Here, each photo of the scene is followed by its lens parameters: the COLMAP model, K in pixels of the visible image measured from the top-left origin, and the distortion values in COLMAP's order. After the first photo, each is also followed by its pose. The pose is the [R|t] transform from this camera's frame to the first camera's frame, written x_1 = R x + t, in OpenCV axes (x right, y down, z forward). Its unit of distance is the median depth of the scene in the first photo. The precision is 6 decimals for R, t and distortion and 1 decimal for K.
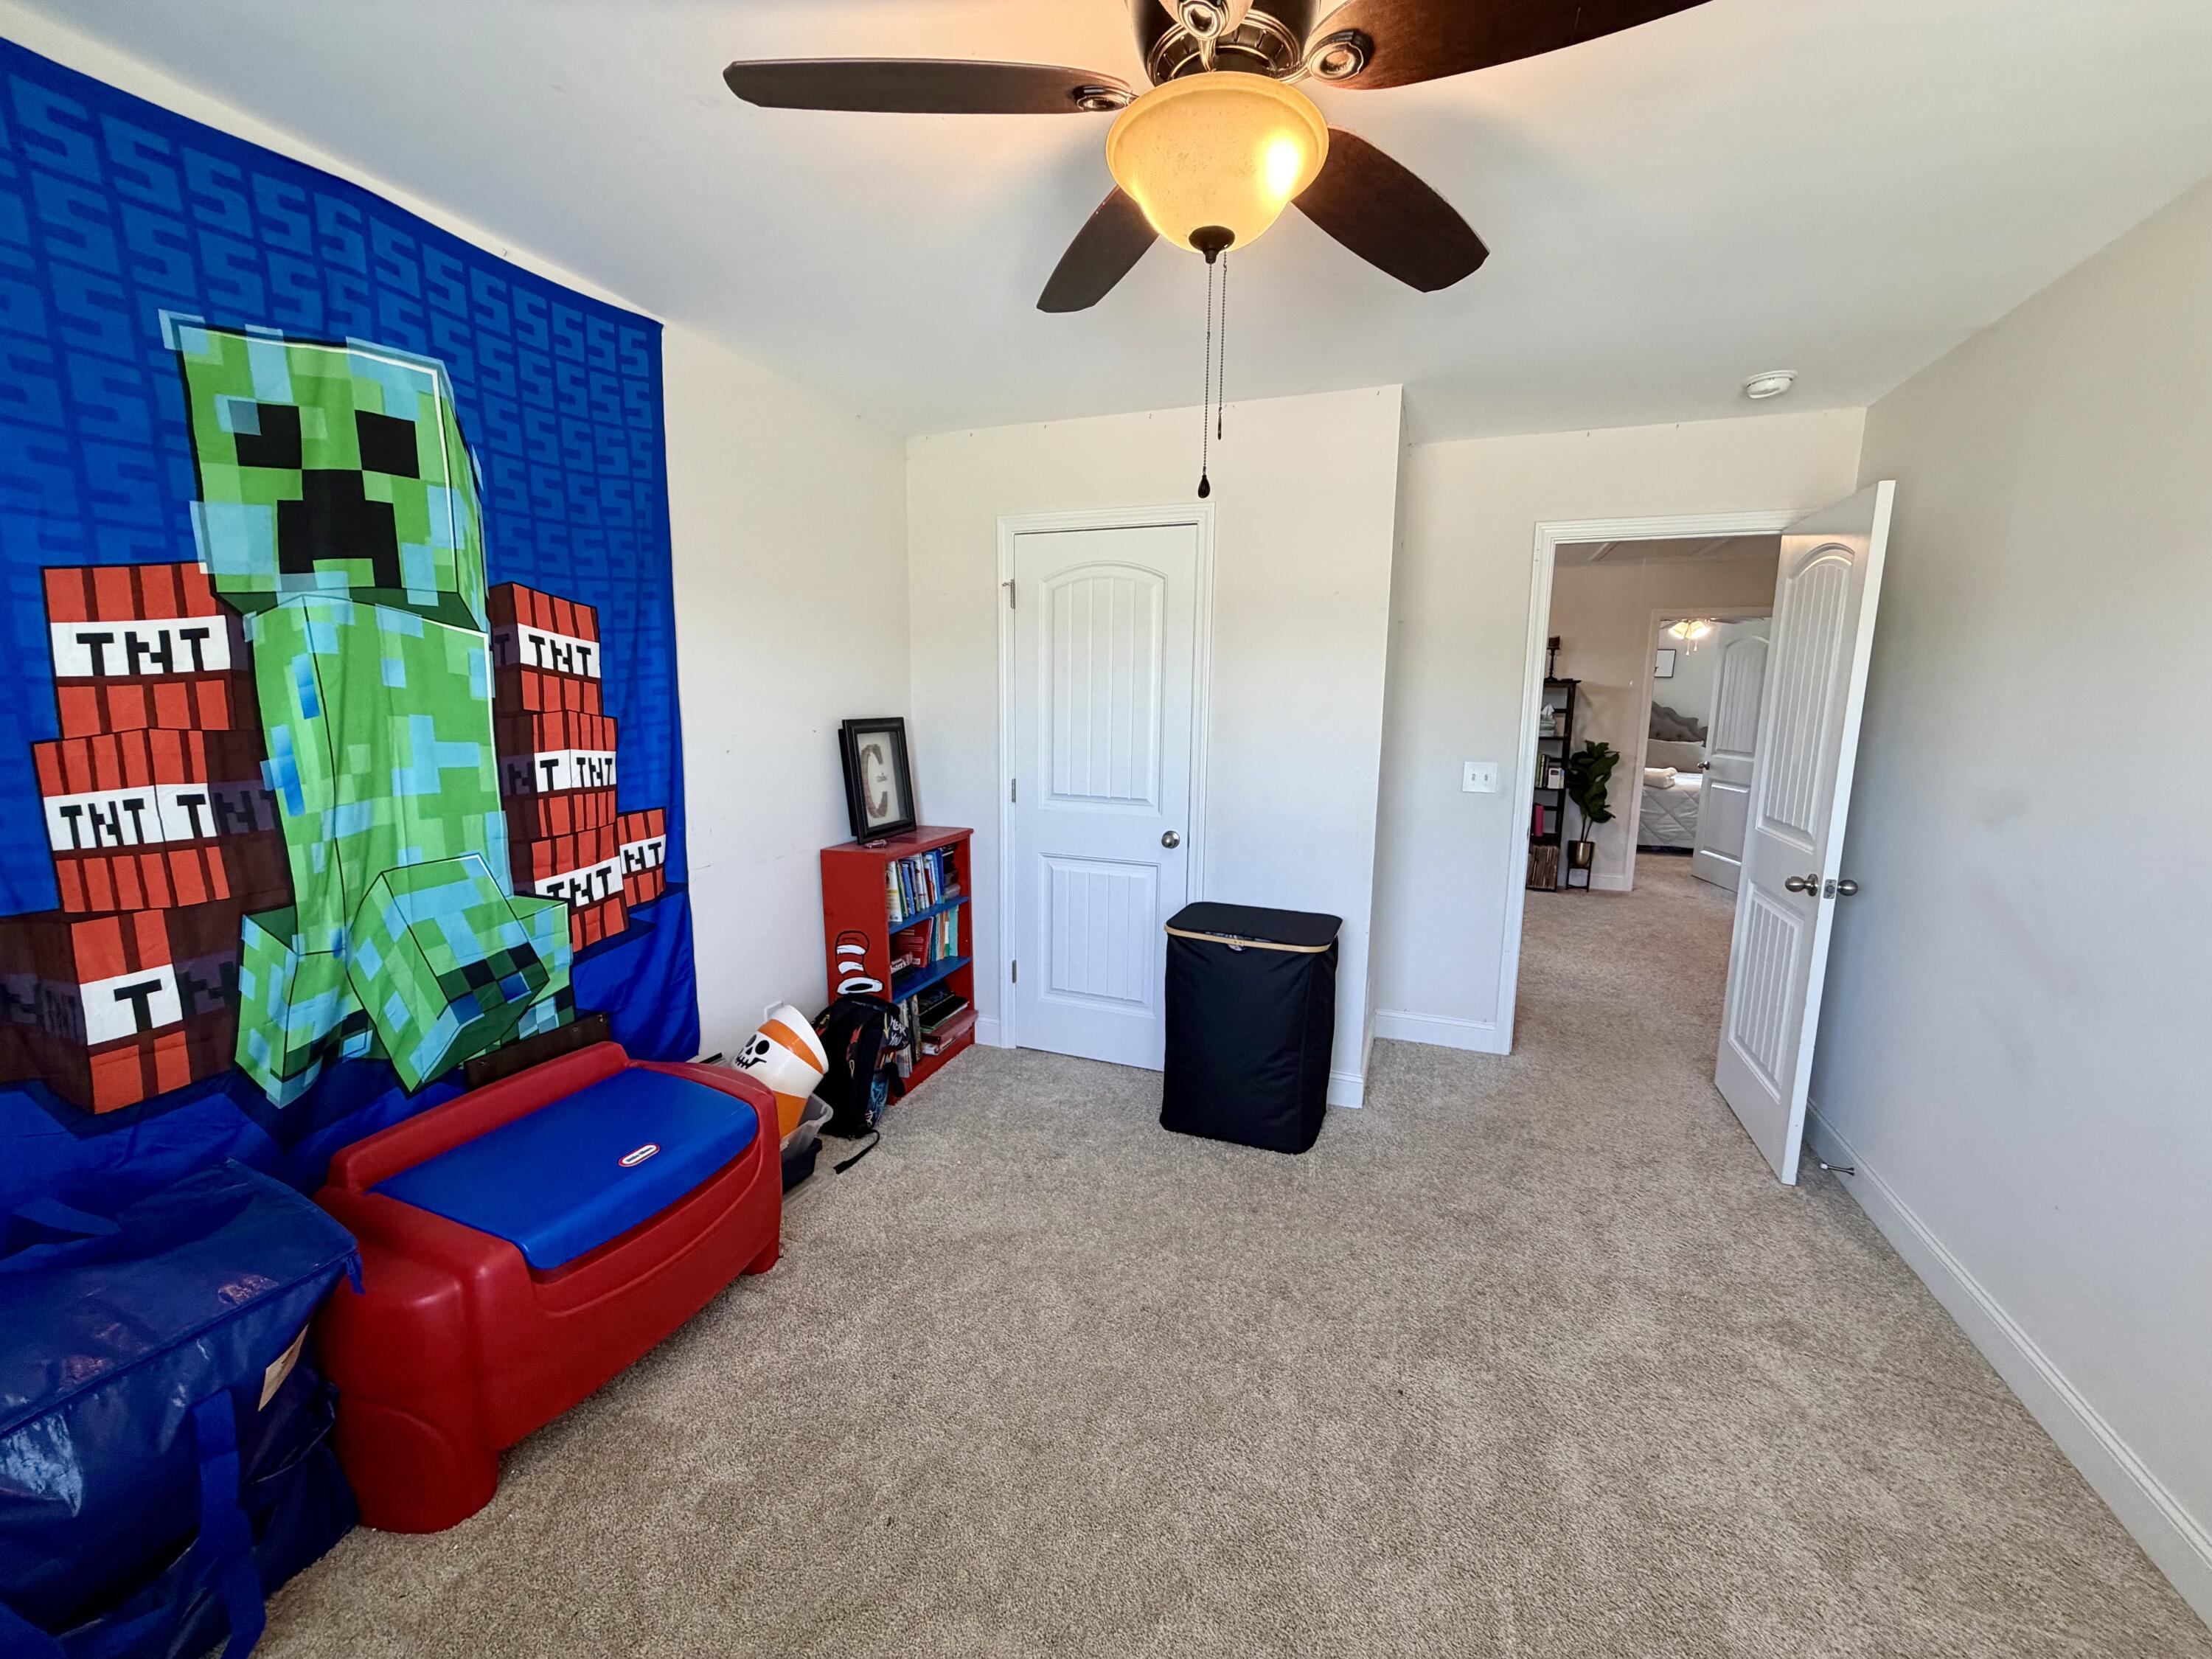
lens RADIAL K [[879.7, 0, 1106.0], [0, 879.7, 829.5], [0, 0, 1]] dist [0.011175, -0.000024]
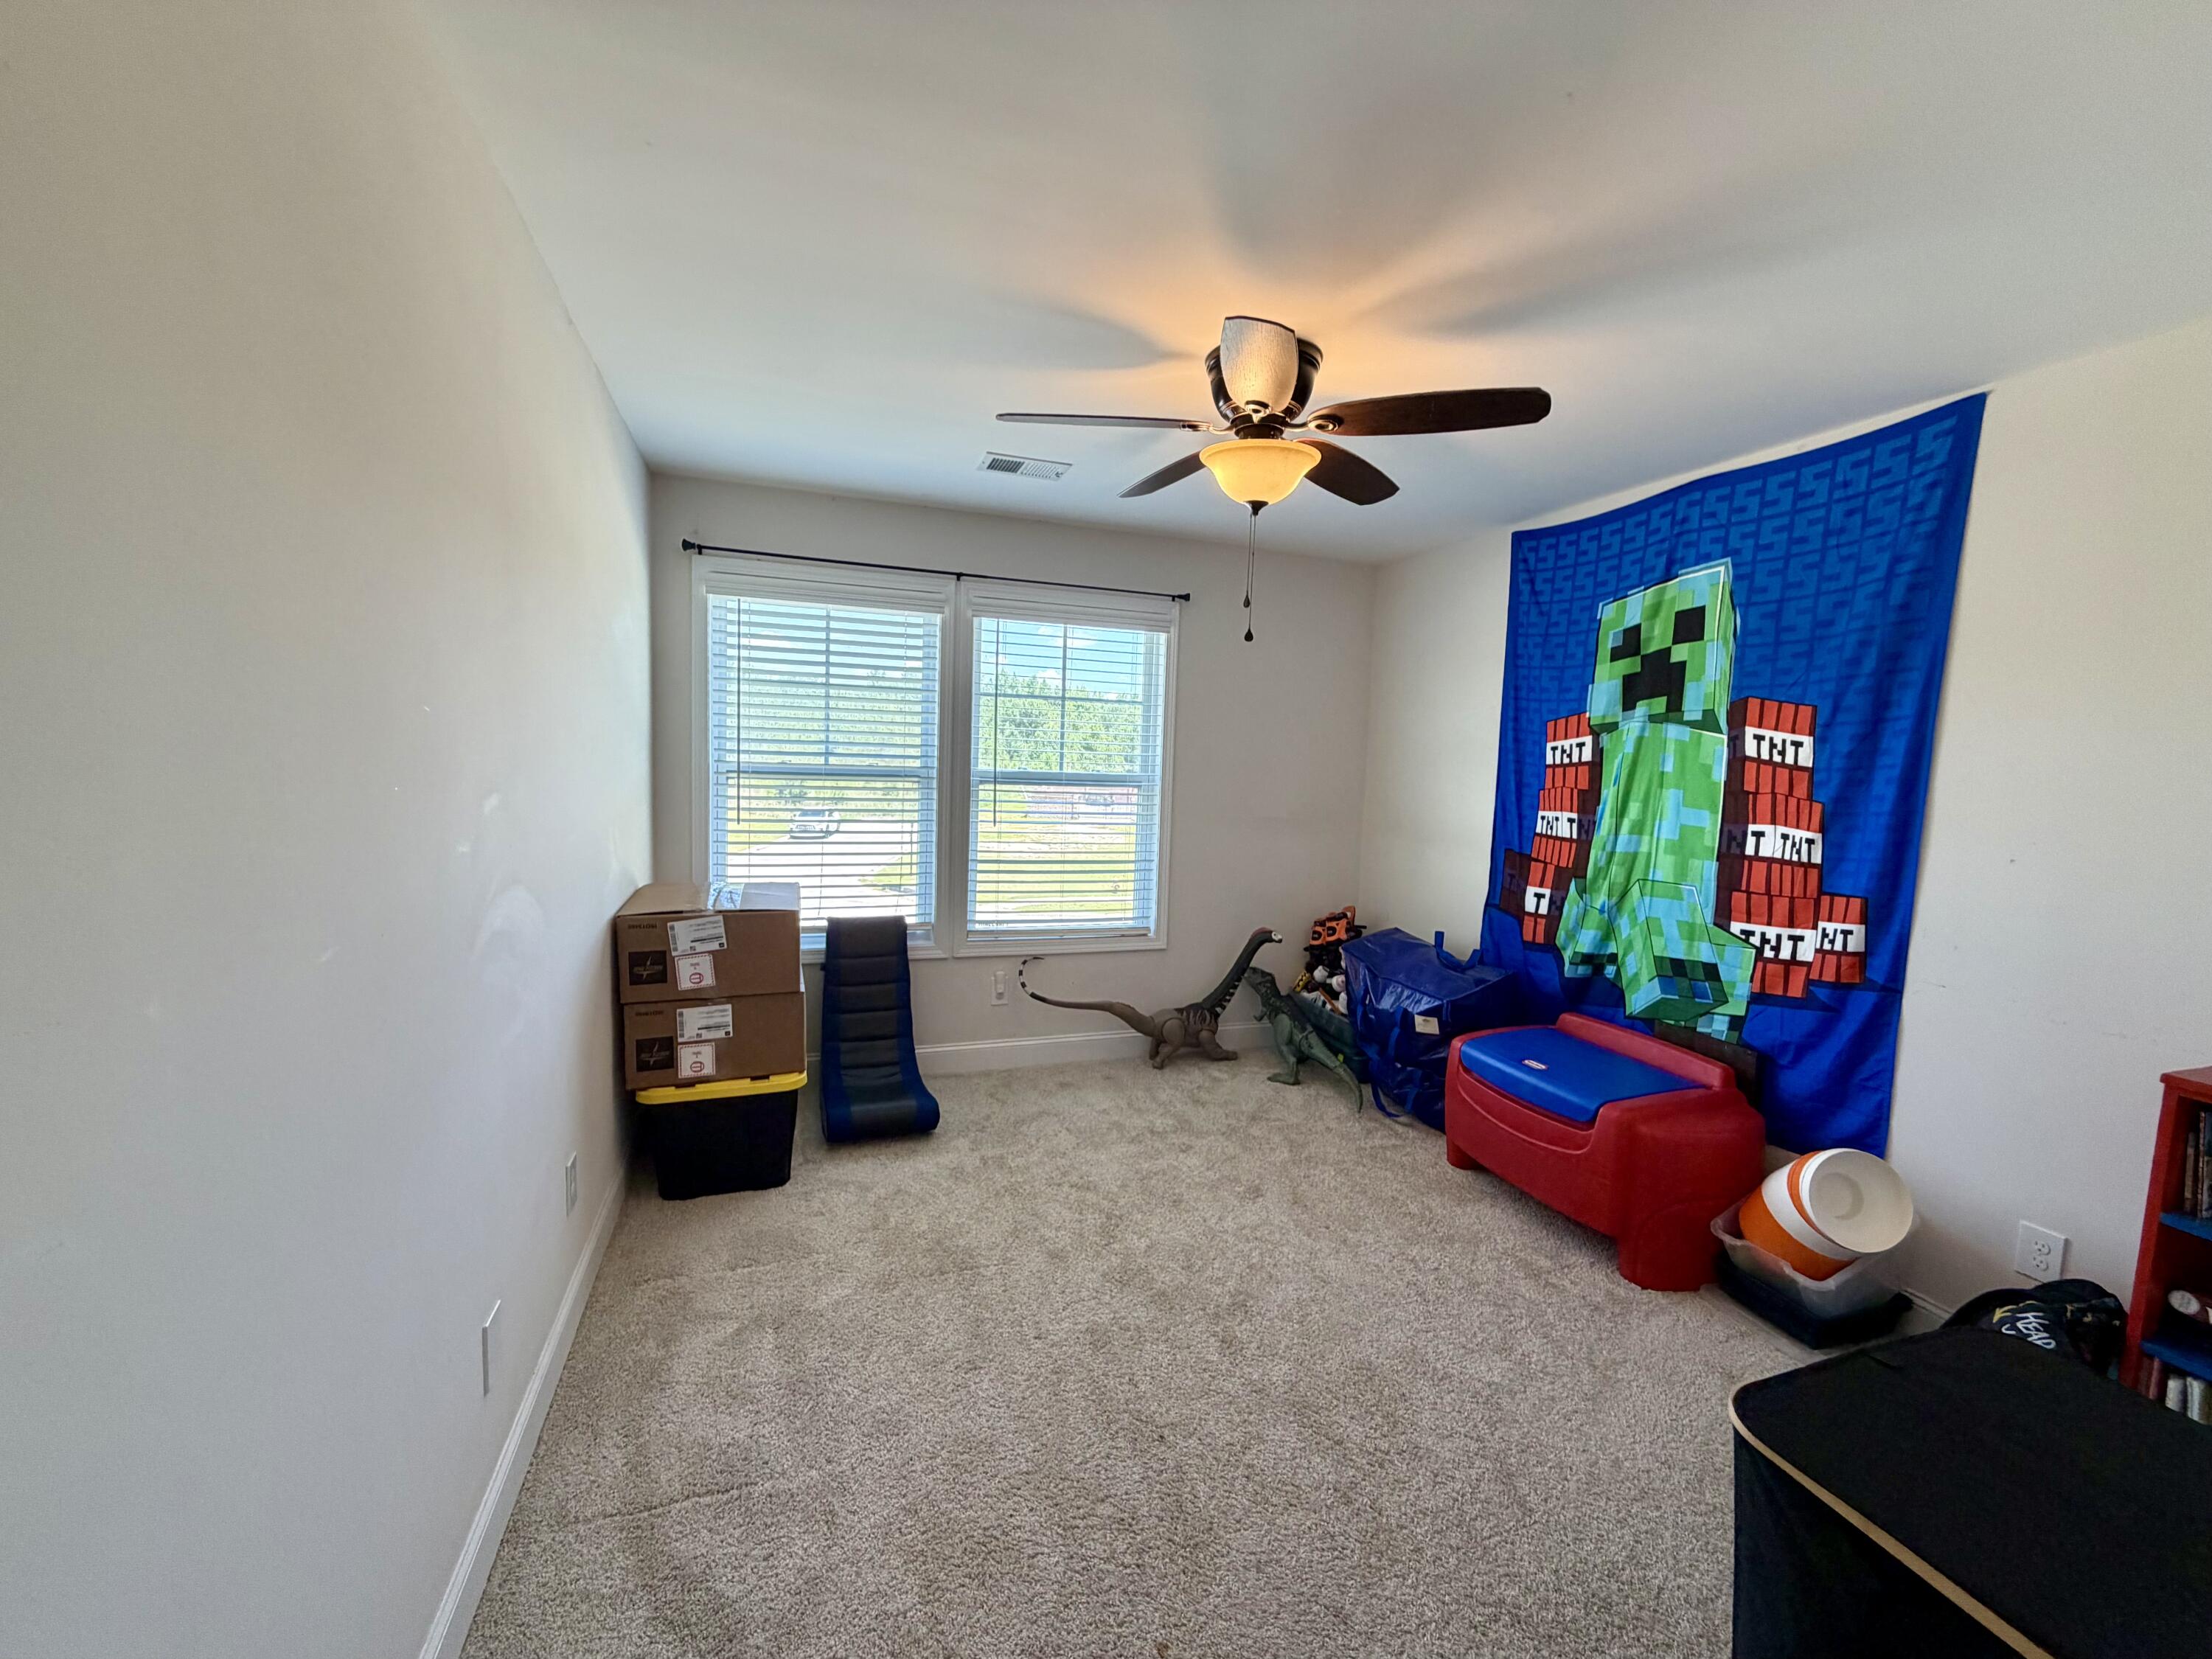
lens RADIAL K [[879.7, 0, 1106.0], [0, 879.7, 829.5], [0, 0, 1]] dist [0.011175, -0.000024]
pose [[-0.761350, 0.016110, -0.648141, 0.940285], [-0.148514, 0.968777, 0.198534, -0.203834], [0.631102, 0.247412, -0.735186, 1.412624]]
